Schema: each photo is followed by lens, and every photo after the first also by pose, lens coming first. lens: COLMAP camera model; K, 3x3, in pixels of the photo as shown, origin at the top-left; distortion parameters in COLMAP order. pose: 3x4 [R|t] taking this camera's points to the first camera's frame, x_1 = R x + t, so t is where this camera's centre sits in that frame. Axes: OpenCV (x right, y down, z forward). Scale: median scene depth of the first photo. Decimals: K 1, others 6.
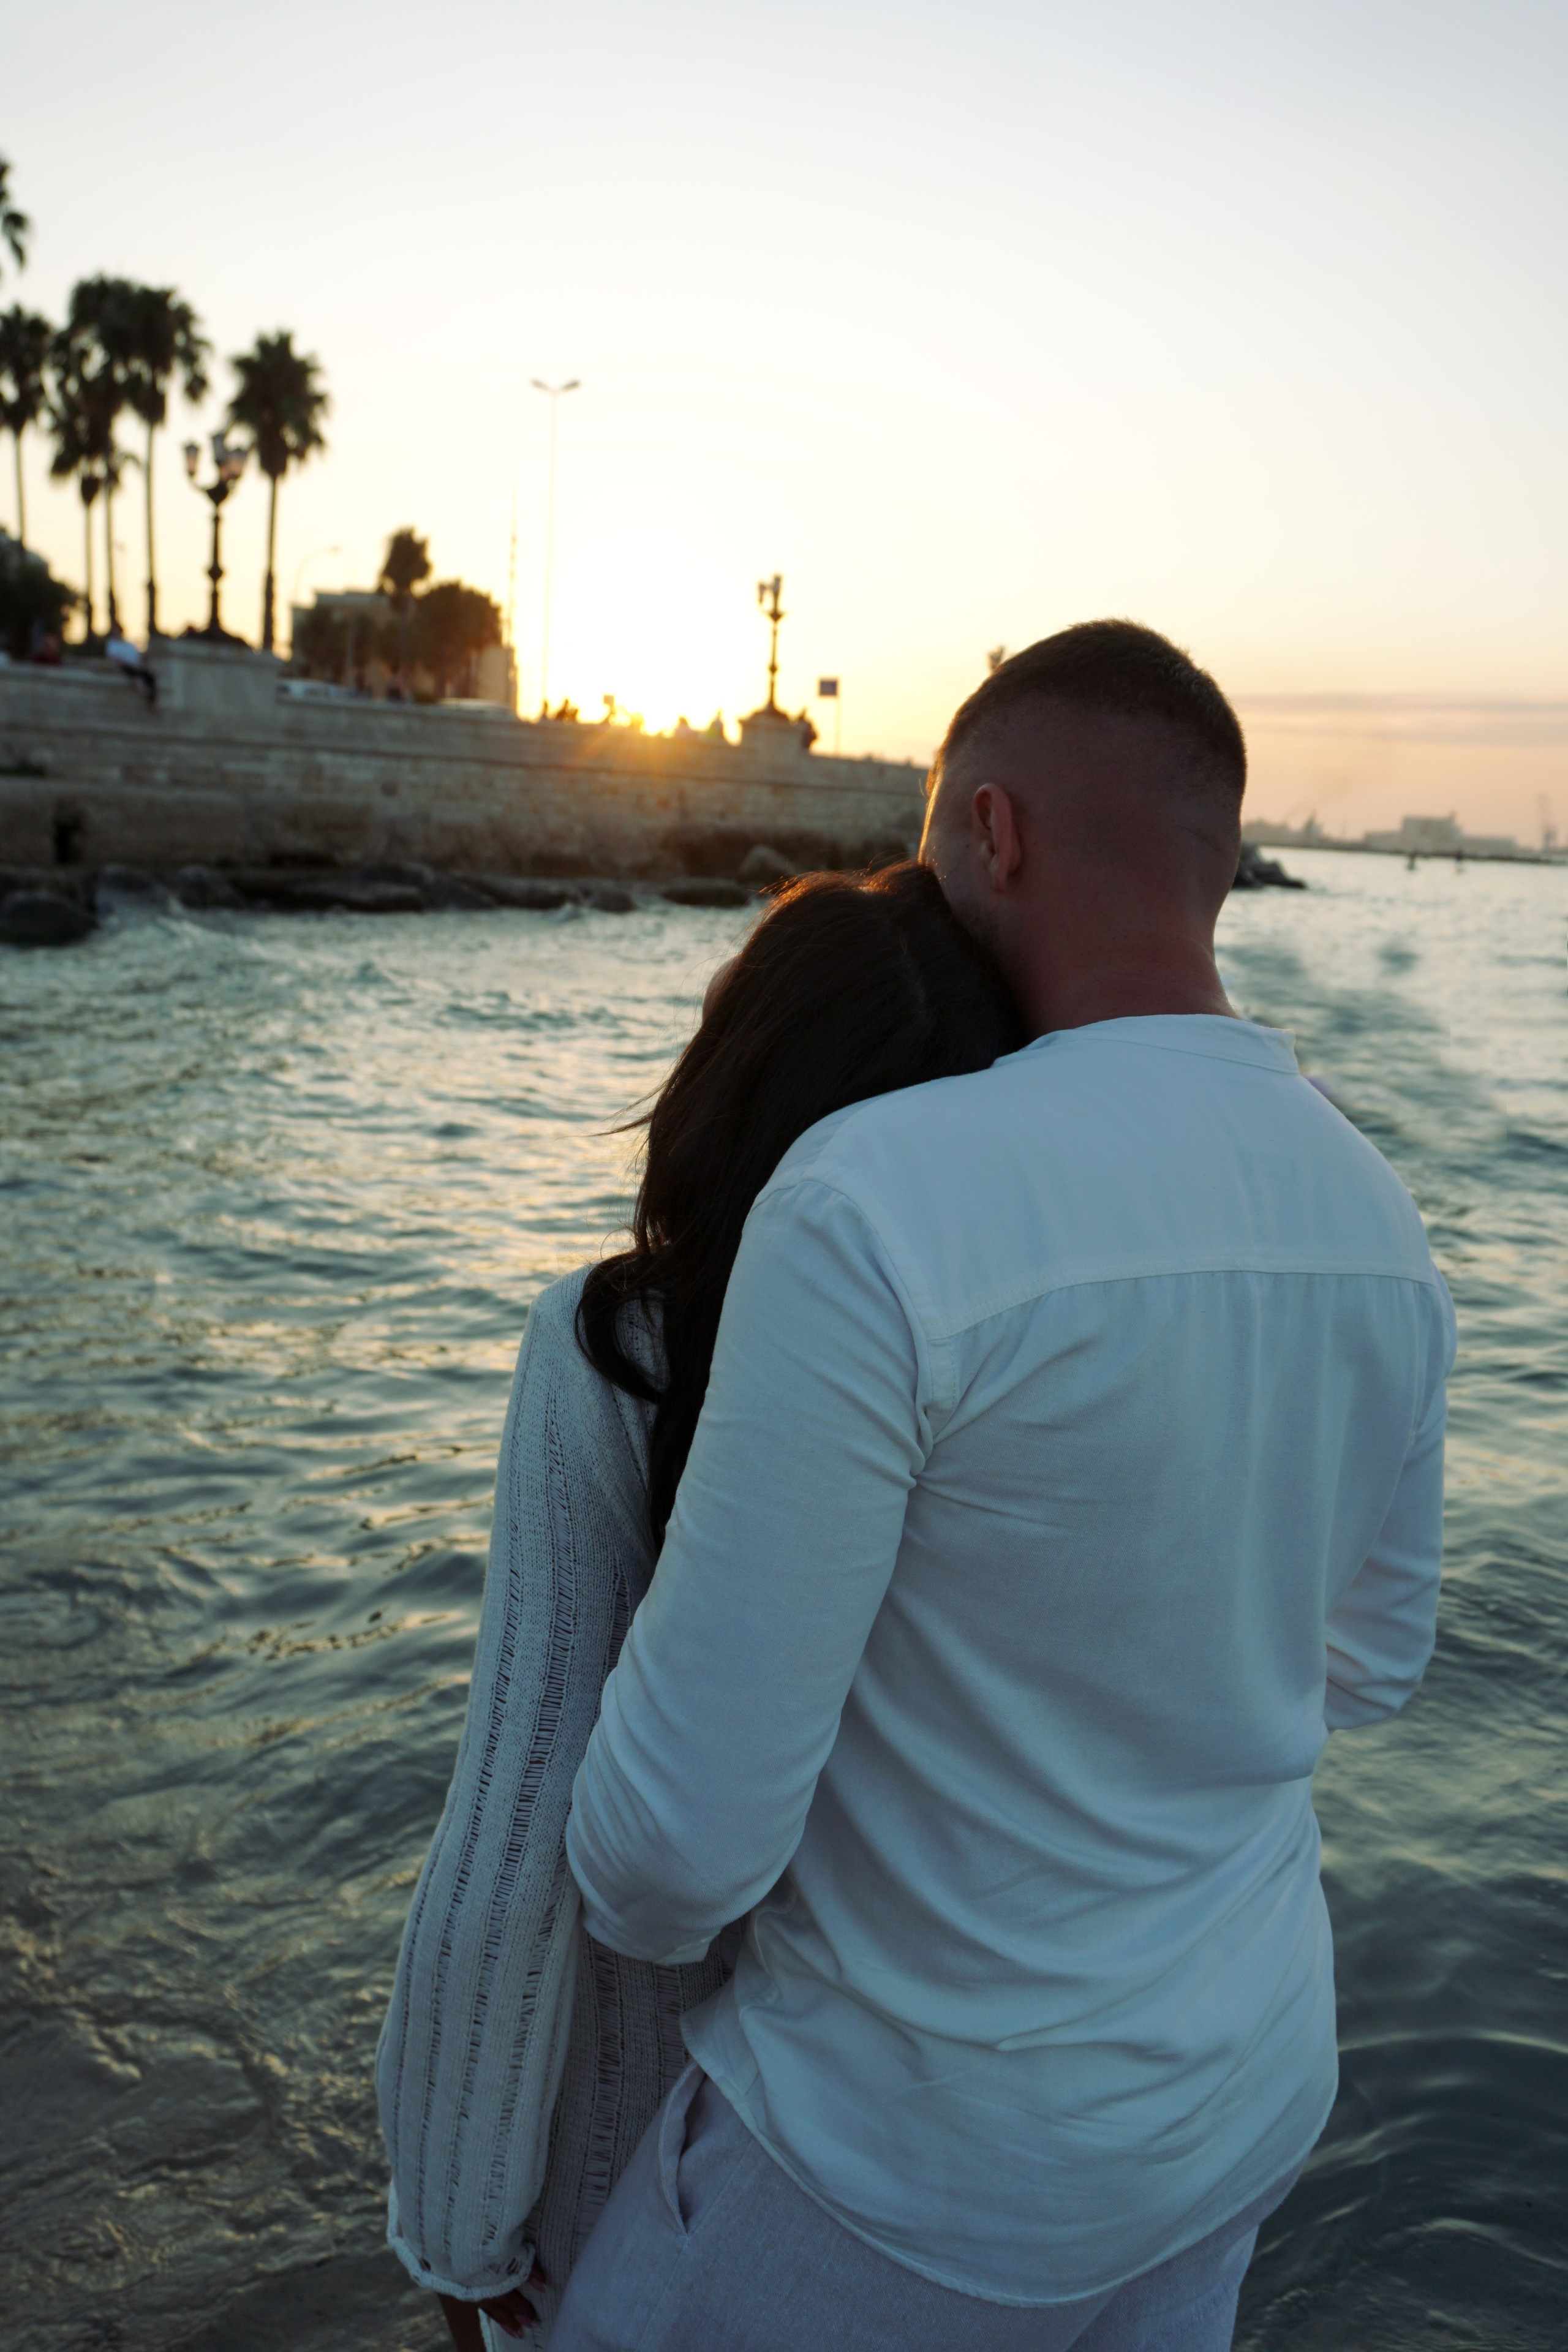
lens RADIAL K [[2123.9, 0, 806.6], [0, 2123.9, 1189.2], [0, 0, 1]] dist [0.000264, 0.015094]
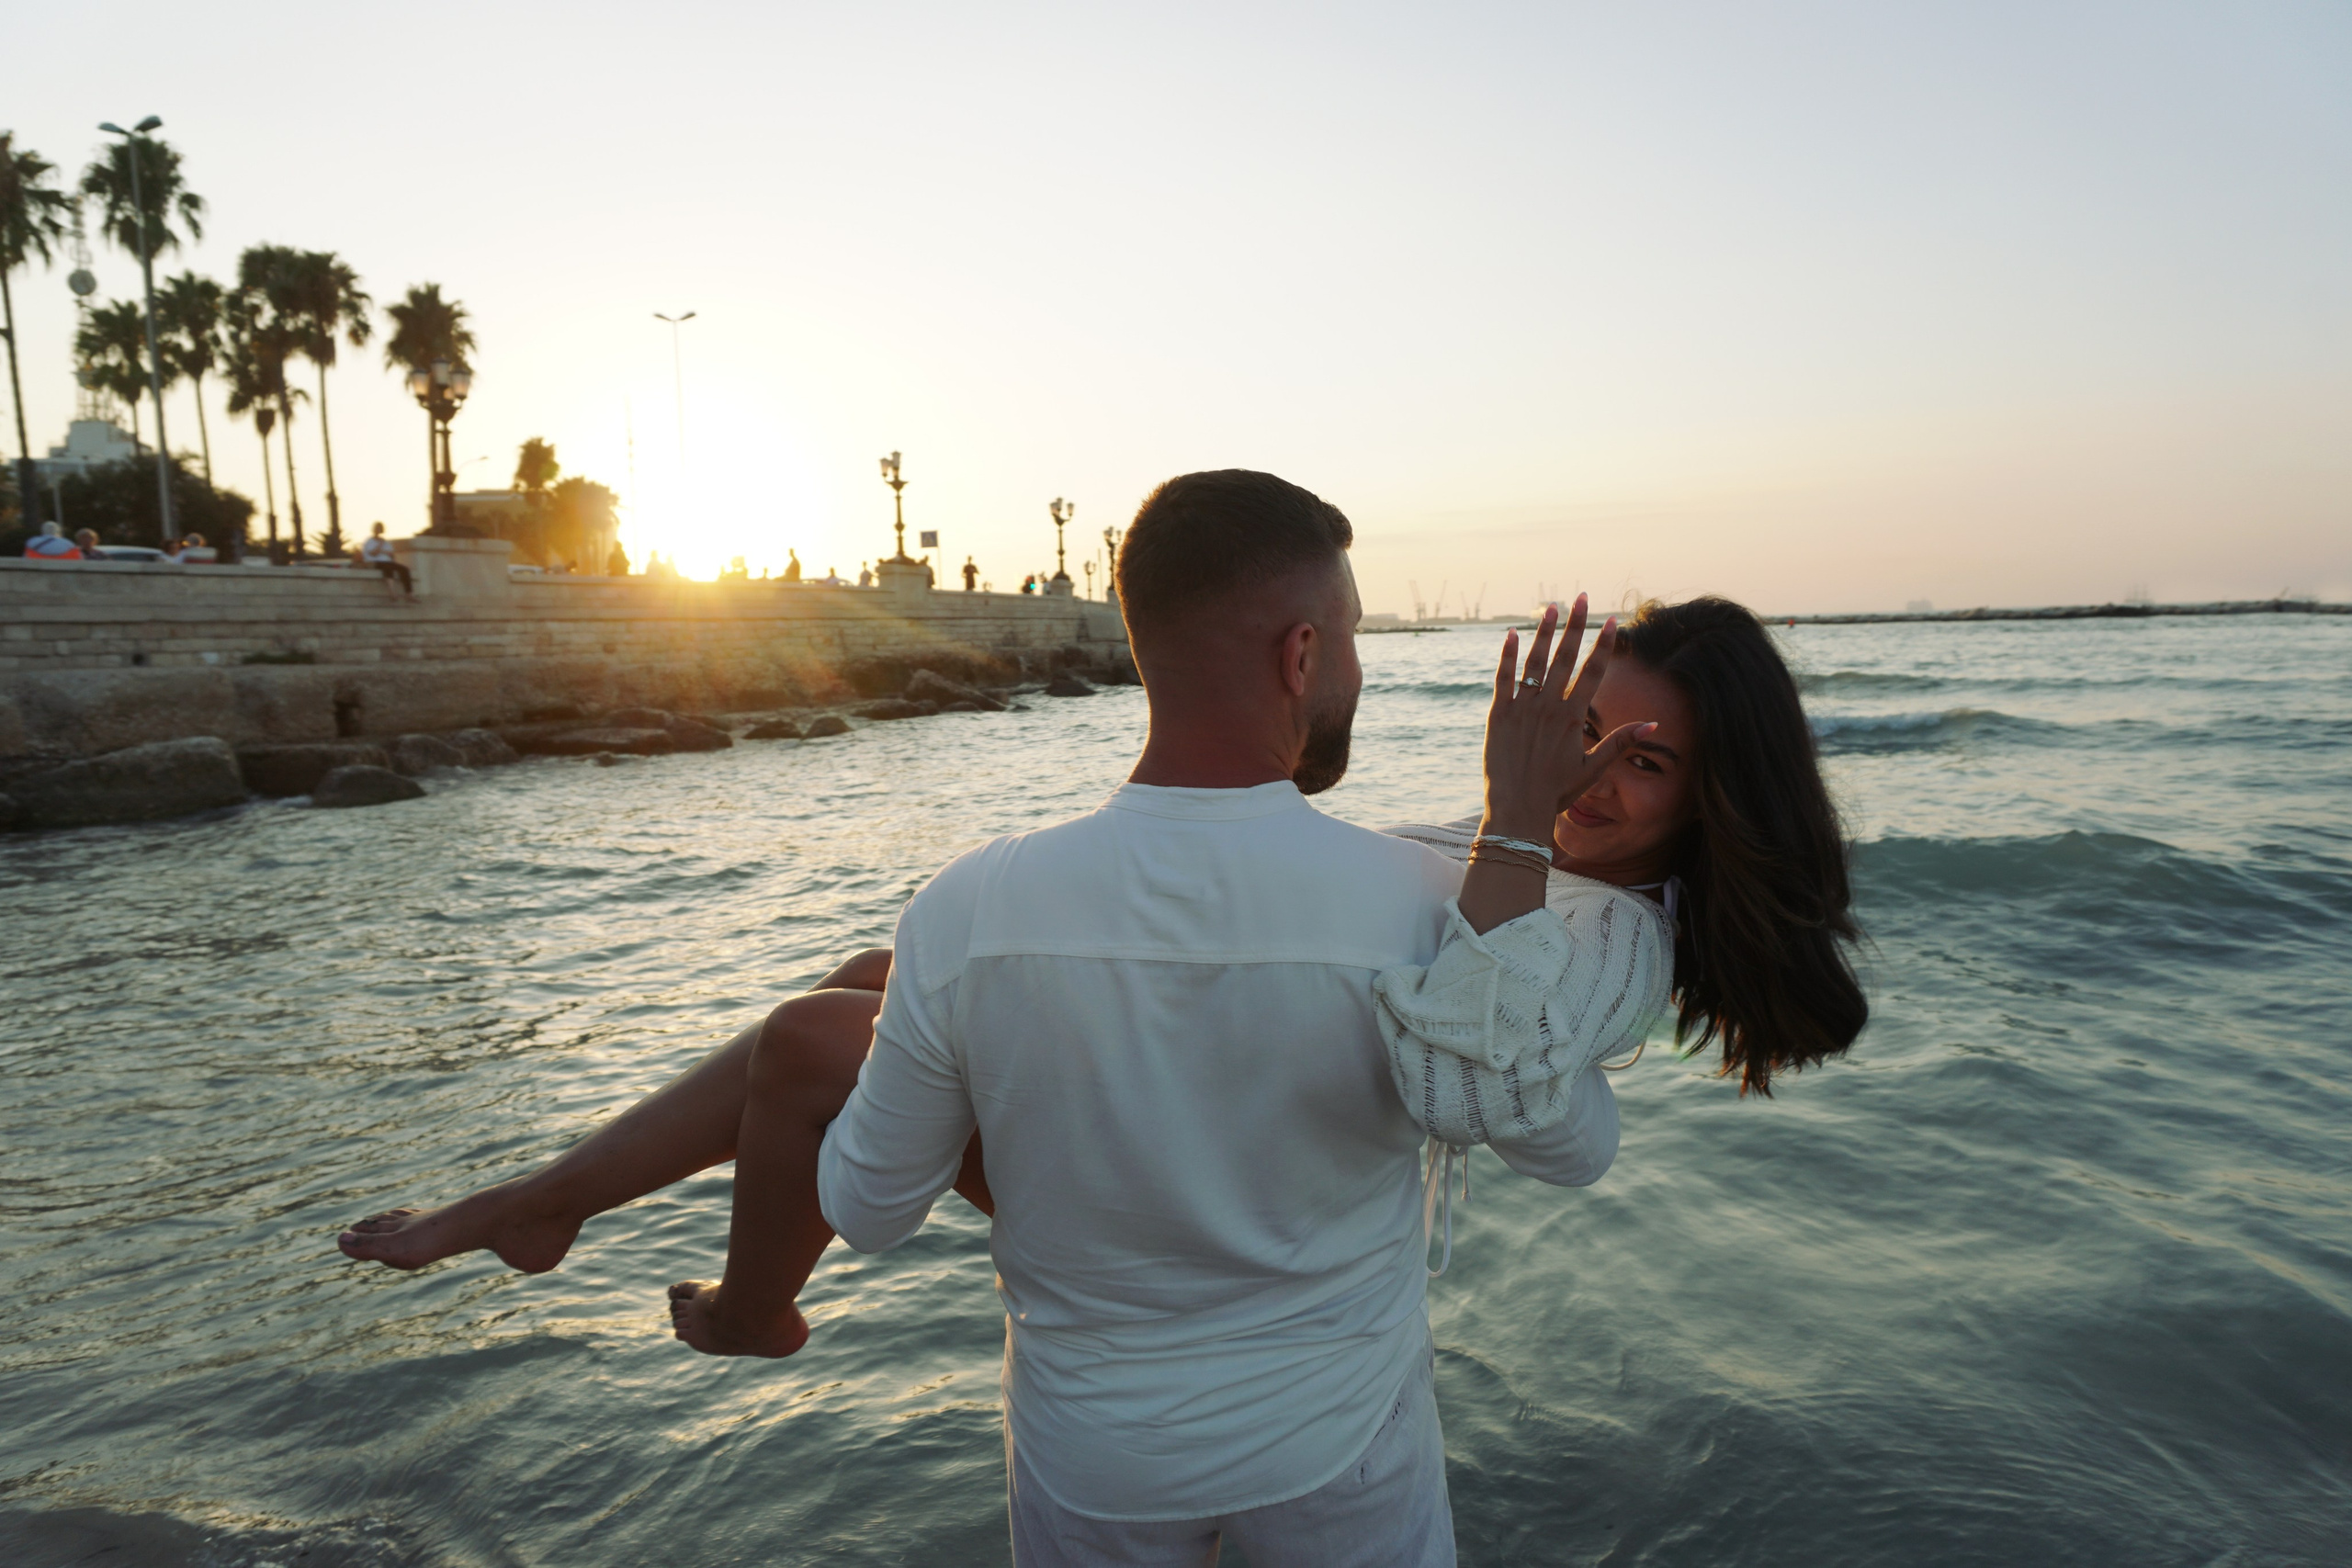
lens RADIAL K [[1666.1, 0, 1167.2], [0, 1666.1, 791.0], [0, 0, 1]] dist [-0.005665, 0.035355]
pose [[0.980482, -0.097942, 0.170479, -0.054654], [0.110813, 0.991534, -0.067677, -0.011548], [-0.162408, 0.085247, 0.983034, 0.042422]]
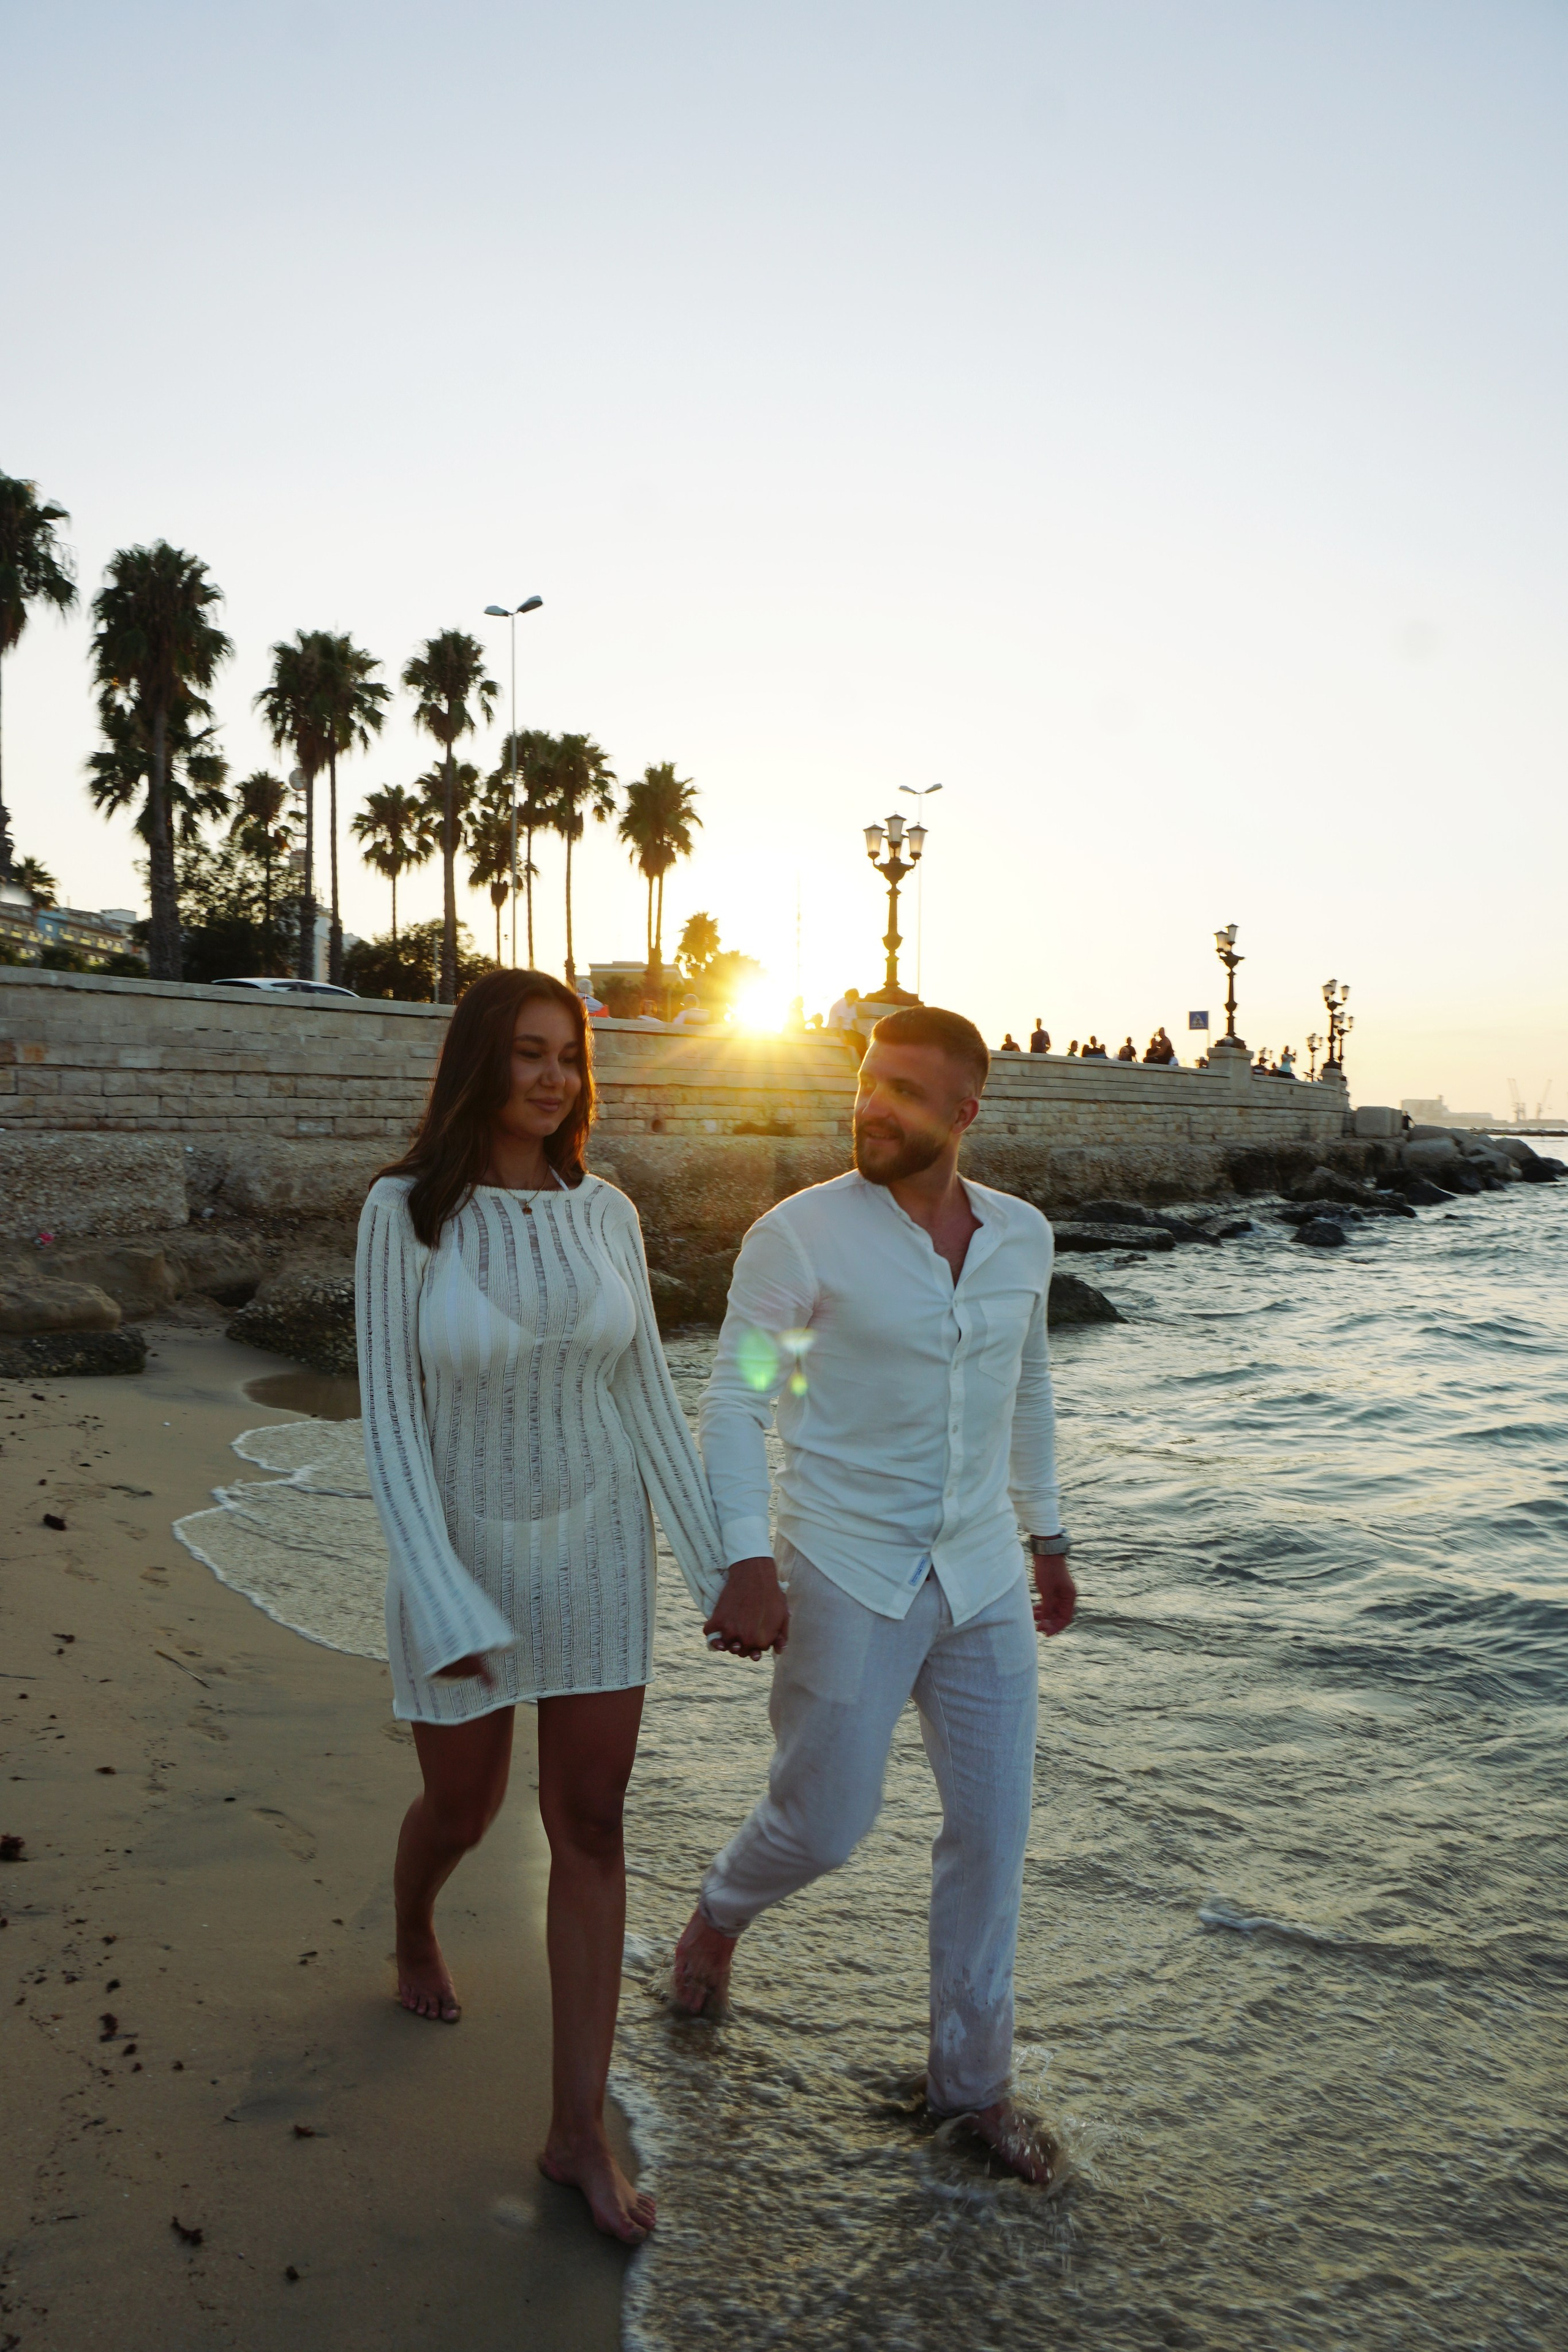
lens RADIAL K [[1666.3, 0, 763.3], [0, 1666.3, 1174.1], [0, 0, 1]] dist [-0.005665, 0.035355]
pose [[0.994925, -0.035050, -0.094312, -0.229892], [0.021356, 0.989569, -0.142470, -0.044032], [0.098322, 0.139732, 0.985296, 0.143373]]
